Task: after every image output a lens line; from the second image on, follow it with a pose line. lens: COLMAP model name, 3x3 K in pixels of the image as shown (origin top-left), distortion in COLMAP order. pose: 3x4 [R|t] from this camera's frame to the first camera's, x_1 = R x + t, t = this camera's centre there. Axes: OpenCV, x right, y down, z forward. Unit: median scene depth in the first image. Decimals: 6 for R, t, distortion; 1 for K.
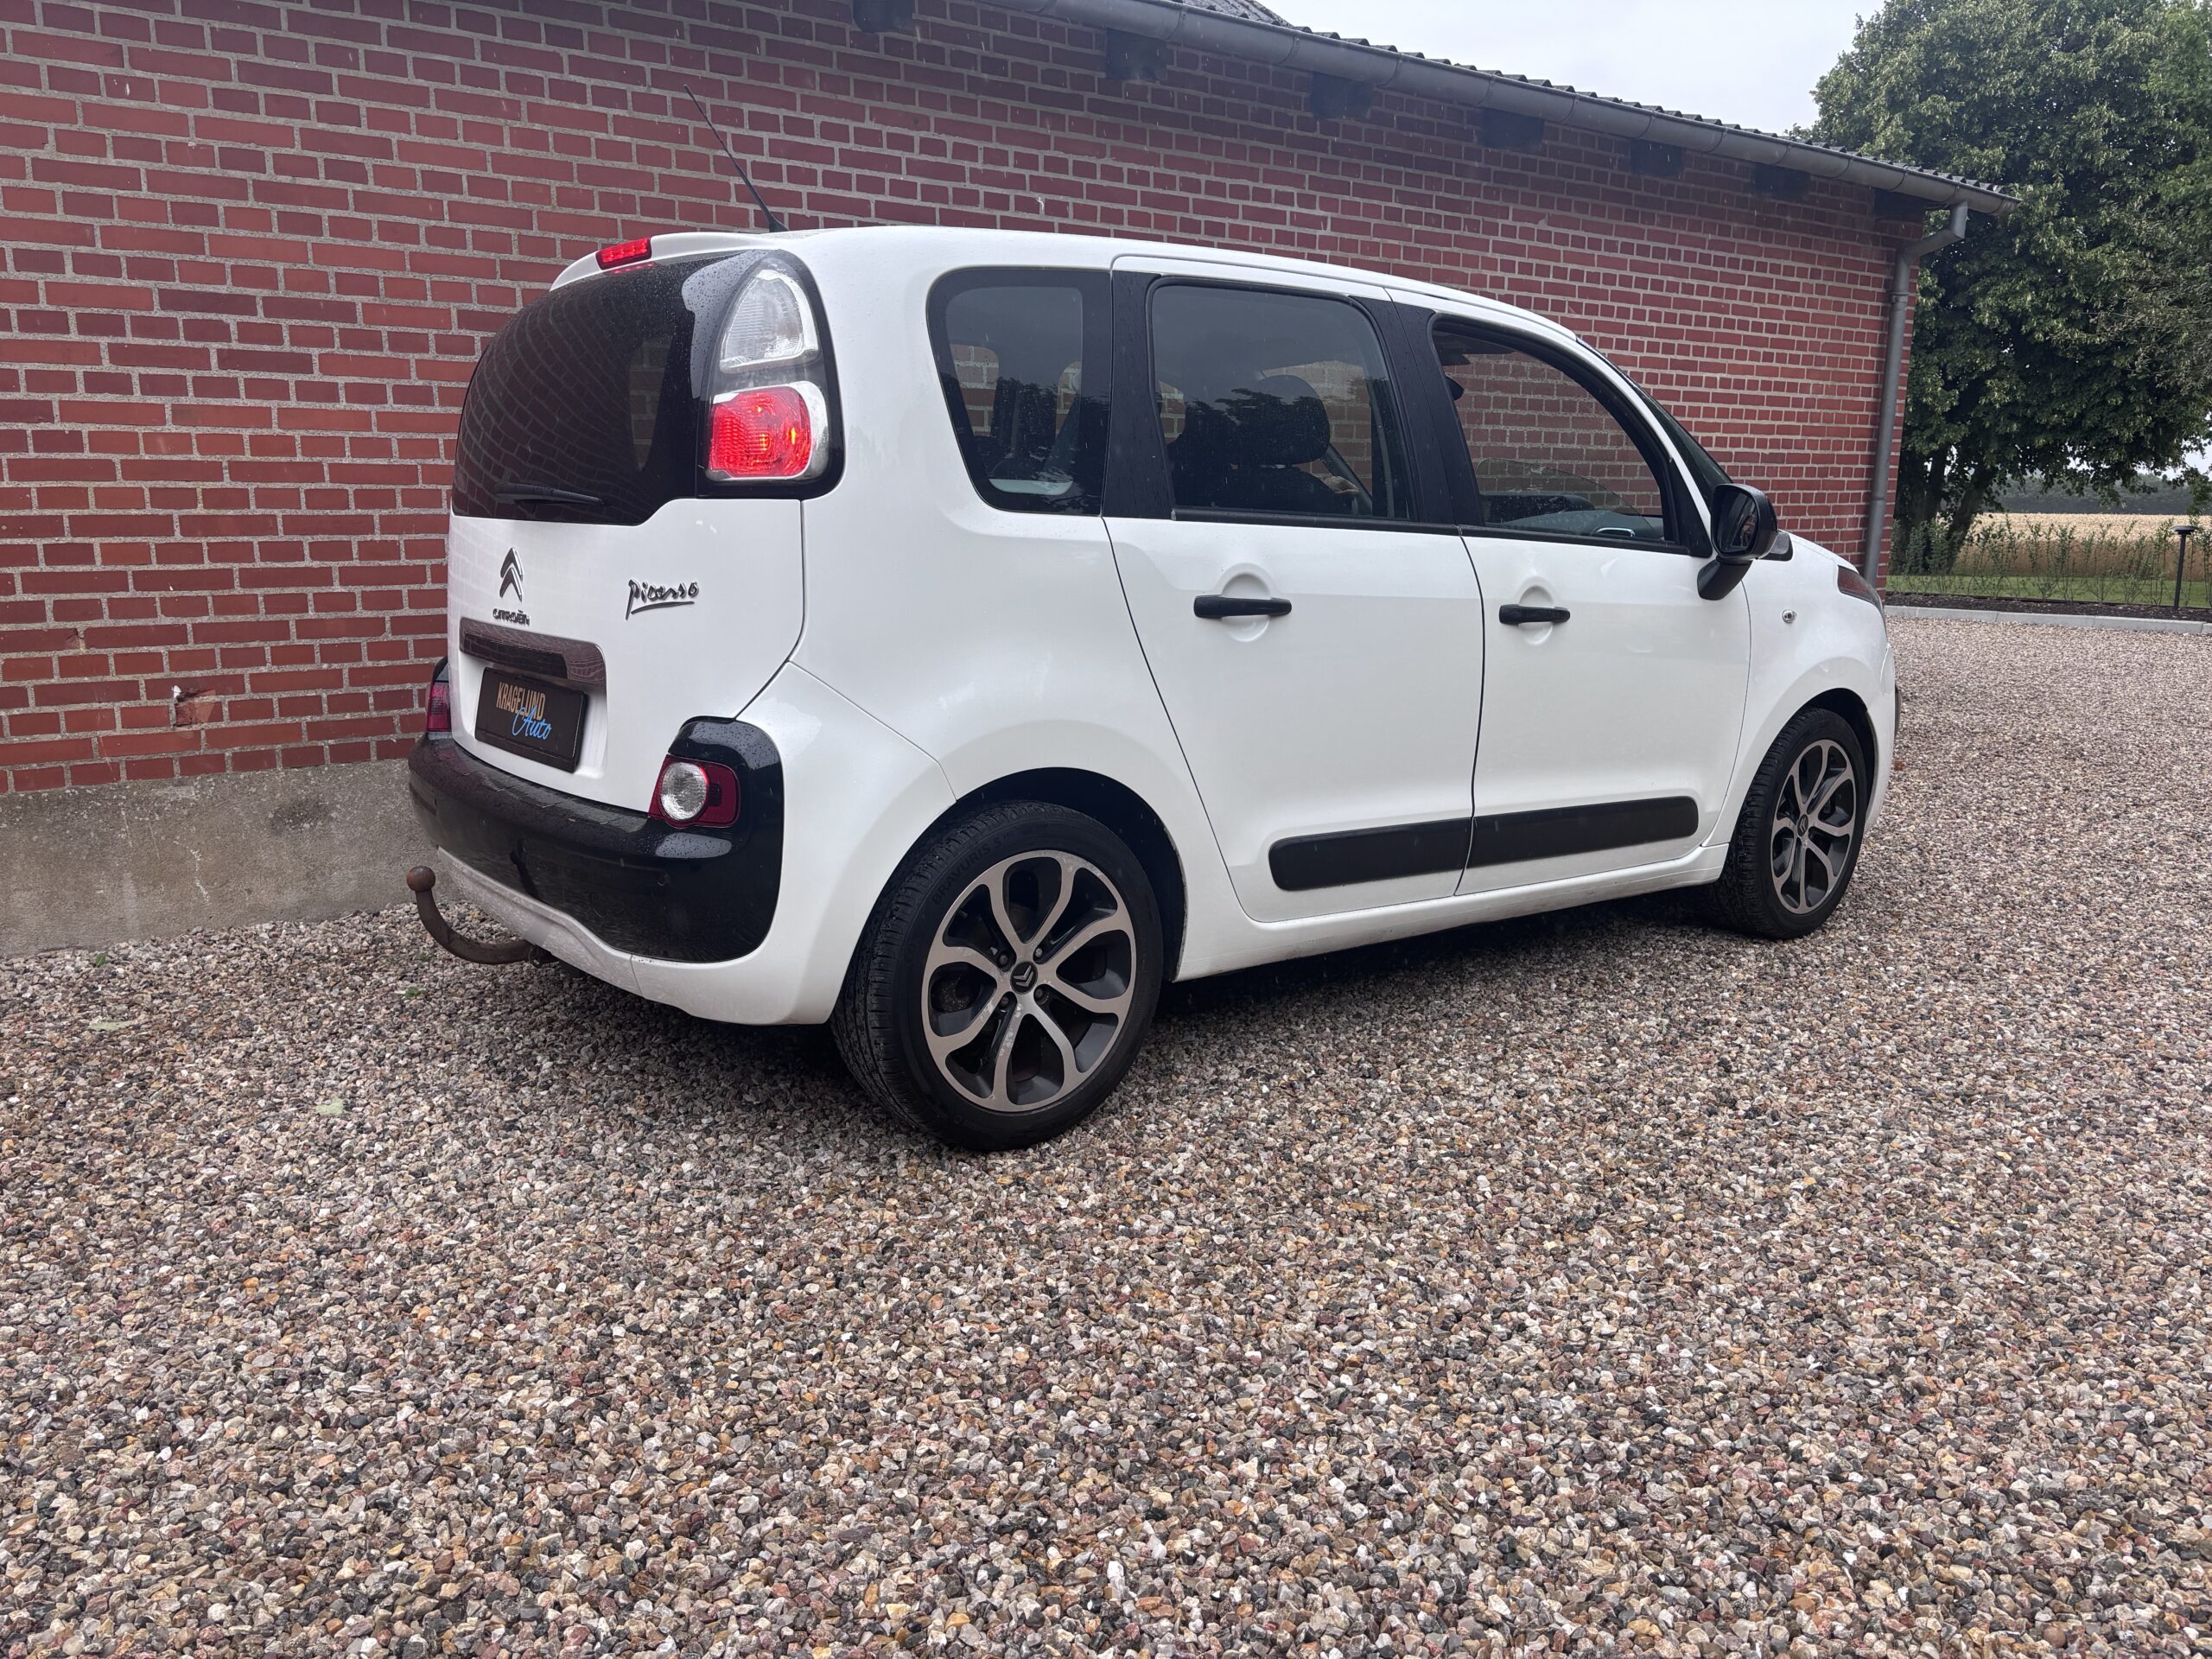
lens RADIAL K [[1684.8, 0, 1106.0], [0, 1684.8, 829.5], [0, 0, 1]] dist [0.049313, -0.060569]
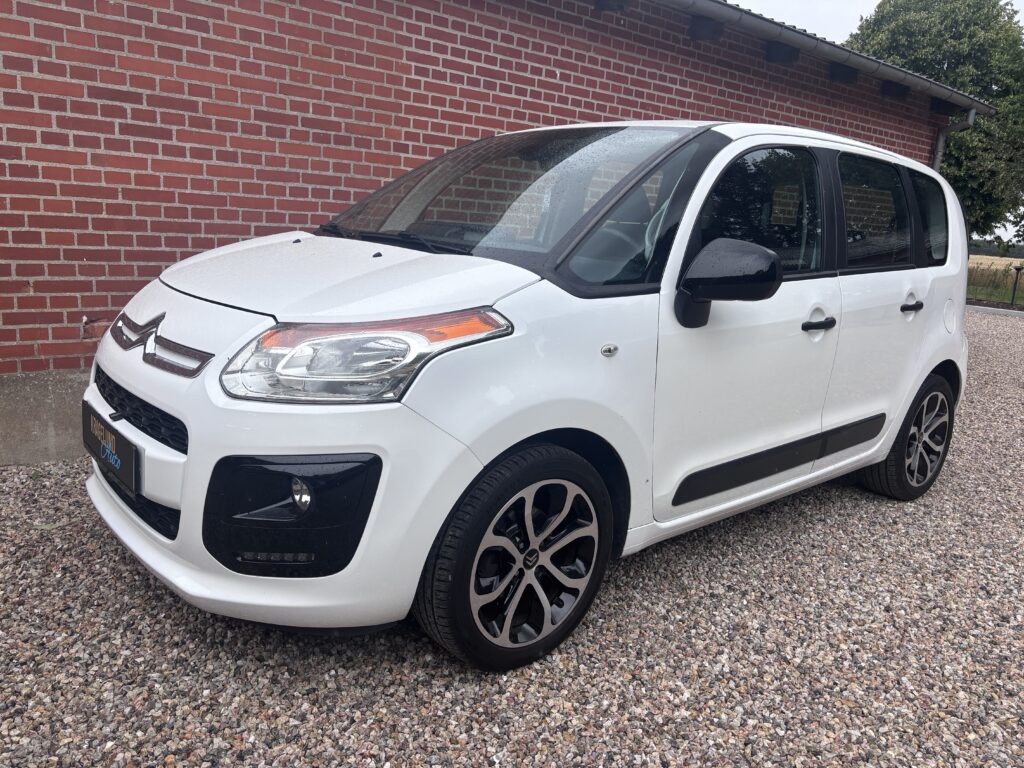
lens RADIAL K [[784.3, 0, 527.3], [0, 784.3, 383.3], [0, 0, 1]] dist [0.055435, -0.073300]
pose [[0.996865, 0.052490, 0.059210, -0.144802], [-0.053383, 0.998481, 0.013614, -0.052041], [-0.058406, -0.016732, 0.998153, 0.170856]]
